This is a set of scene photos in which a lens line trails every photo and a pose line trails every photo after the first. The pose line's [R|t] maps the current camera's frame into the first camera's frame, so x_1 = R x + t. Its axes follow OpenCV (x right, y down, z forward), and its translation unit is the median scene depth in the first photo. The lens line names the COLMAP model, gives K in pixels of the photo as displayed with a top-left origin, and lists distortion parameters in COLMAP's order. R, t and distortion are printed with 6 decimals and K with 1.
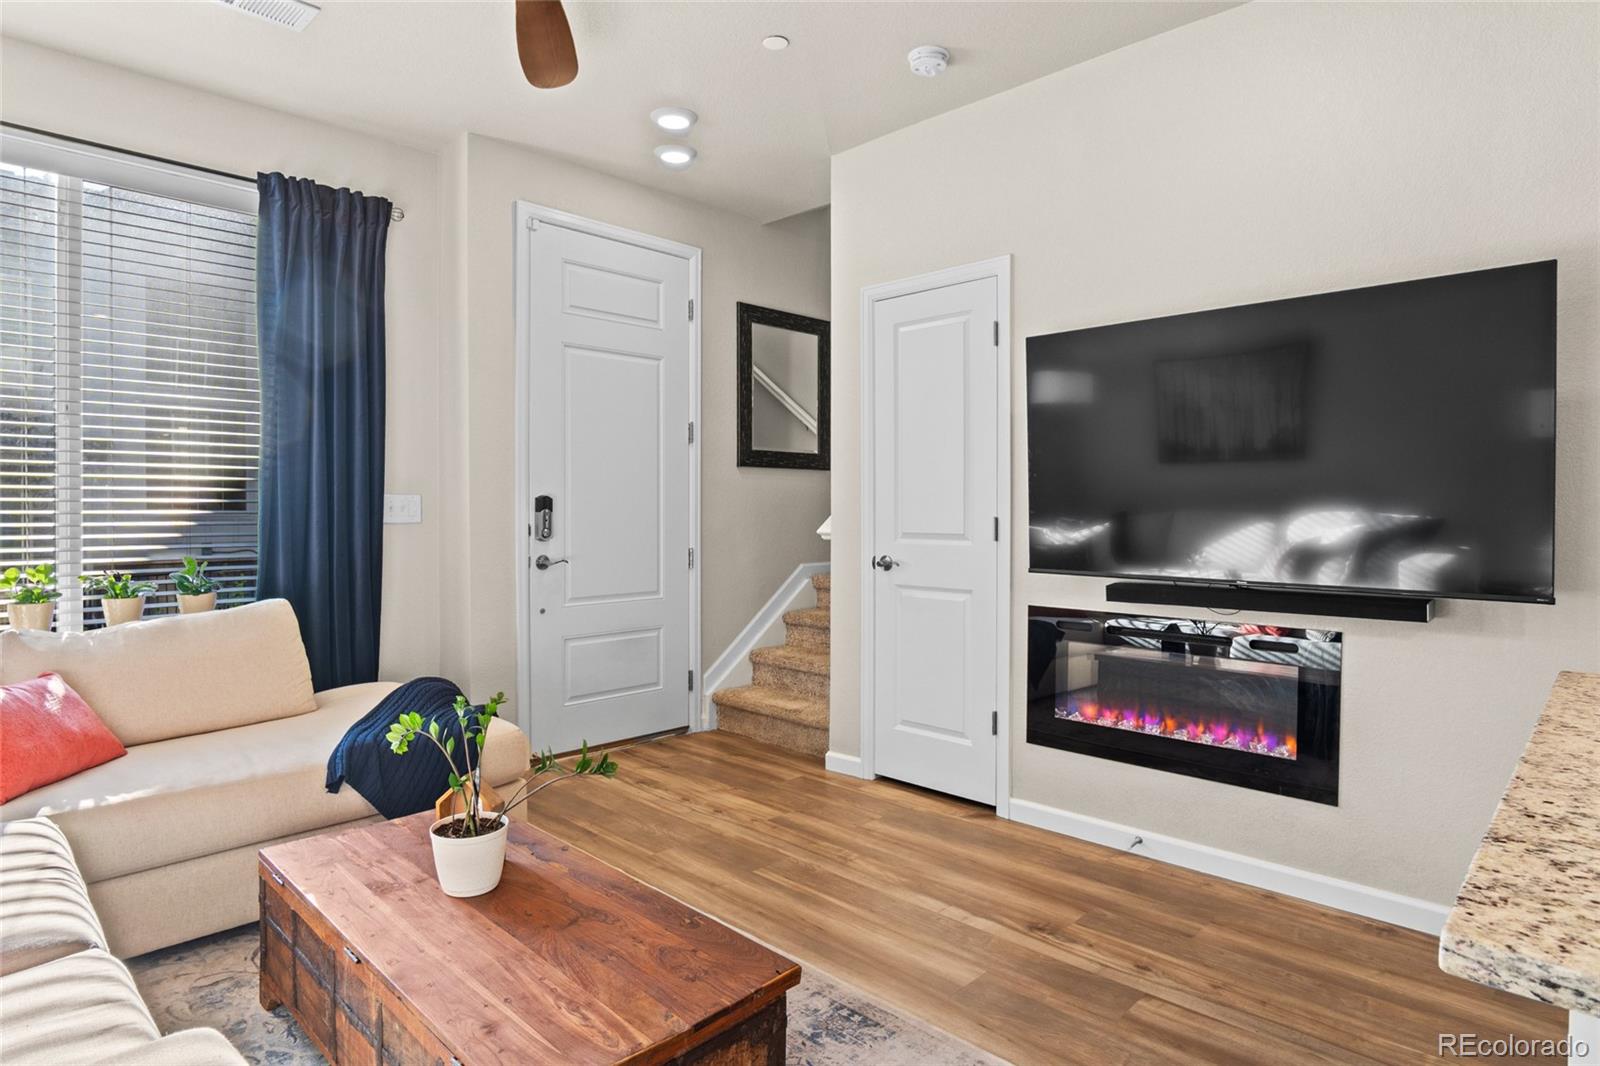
lens RADIAL K [[876.6, 0, 801.0], [0, 876.6, 513.6], [0, 0, 1]] dist [-0.032274, 0.000039]
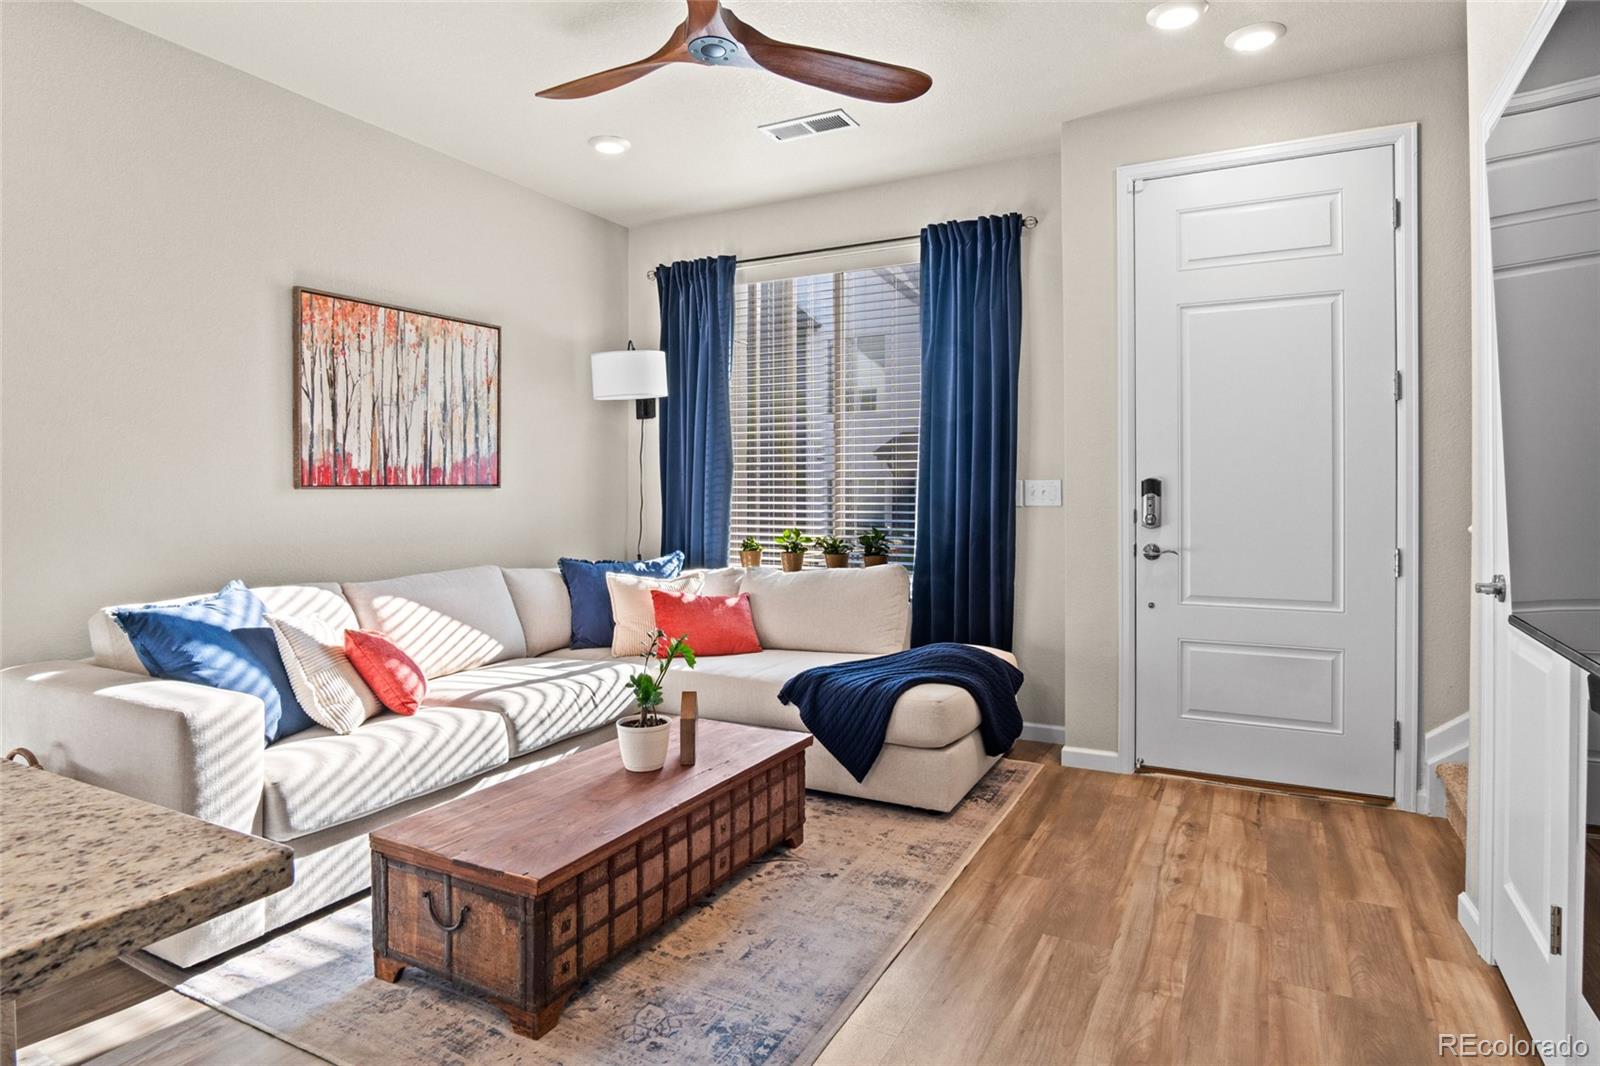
lens RADIAL K [[888.8, 0, 801.0], [0, 888.8, 490.1], [0, 0, 1]] dist [-0.029395, 0.000496]
pose [[0.282922, -0.003744, -0.959136, 0.508378], [-0.005298, 0.999971, -0.005466, -0.001738], [0.959128, 0.006628, 0.282894, 0.408028]]
